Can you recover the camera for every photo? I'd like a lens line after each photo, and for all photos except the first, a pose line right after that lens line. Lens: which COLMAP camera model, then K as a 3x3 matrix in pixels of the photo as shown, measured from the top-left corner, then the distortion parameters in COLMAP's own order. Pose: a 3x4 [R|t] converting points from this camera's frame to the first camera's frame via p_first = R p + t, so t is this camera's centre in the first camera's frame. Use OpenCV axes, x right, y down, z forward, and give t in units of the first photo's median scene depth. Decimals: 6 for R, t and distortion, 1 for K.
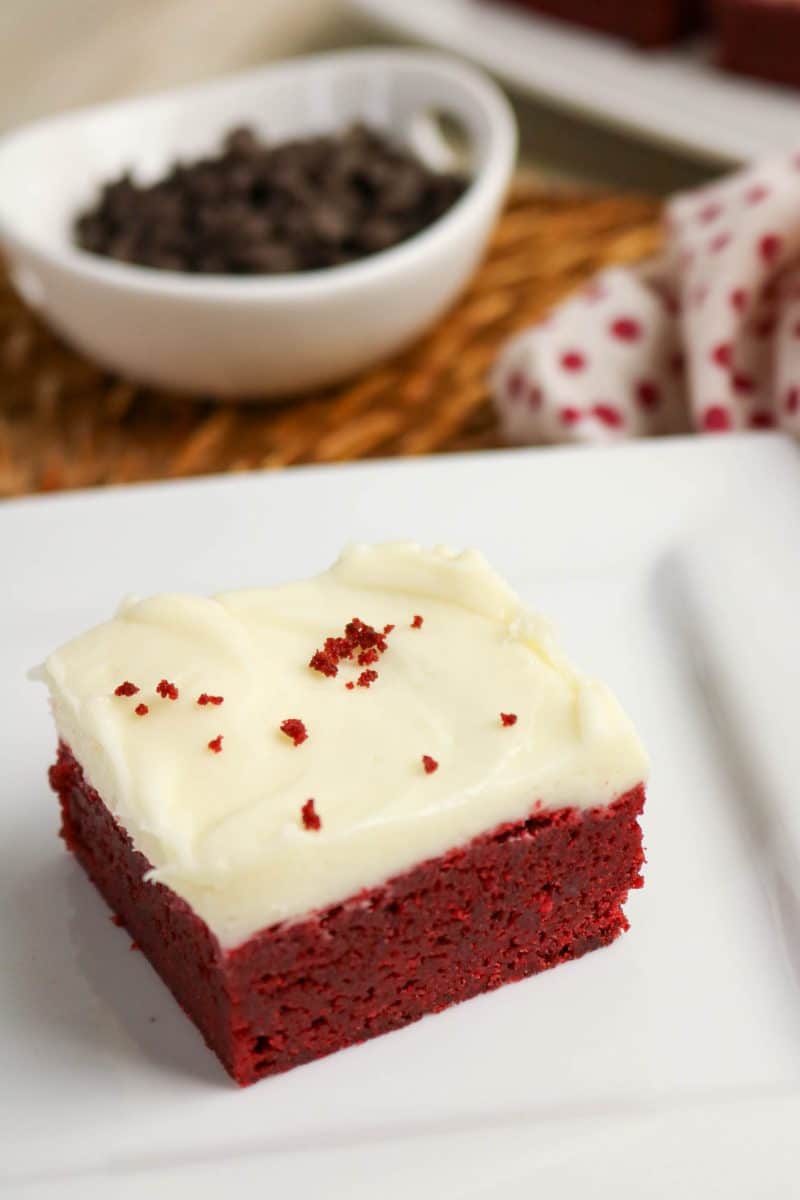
lens RADIAL K [[2655.0, 0, 400.0], [0, 2655.0, 600.0], [0, 0, 1]] dist [-0.032171, 0.023414]
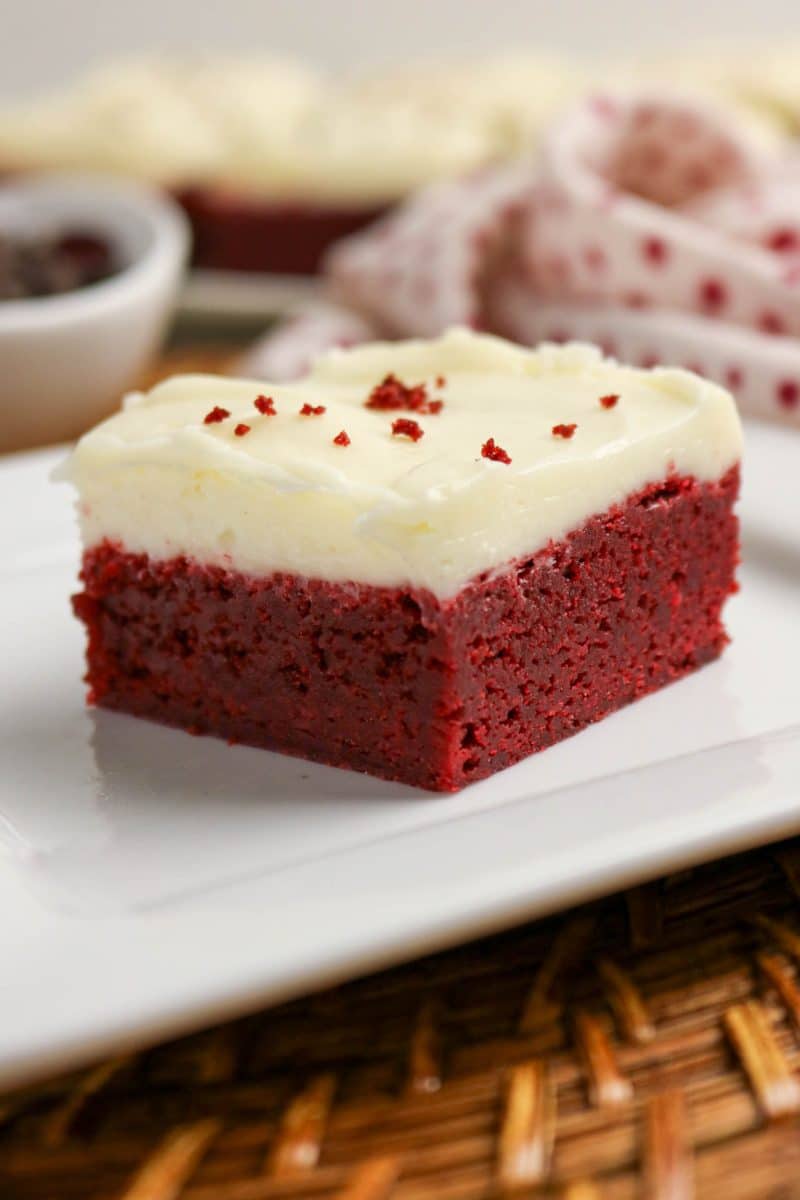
lens RADIAL K [[2655.0, 0, 400.0], [0, 2655.0, 600.0], [0, 0, 1]] dist [-0.032171, 0.023414]
pose [[0.925198, -0.113991, 0.361958, -0.387558], [0.207495, 0.950567, -0.231015, 0.321803], [-0.317732, 0.288840, 0.903116, 0.182701]]
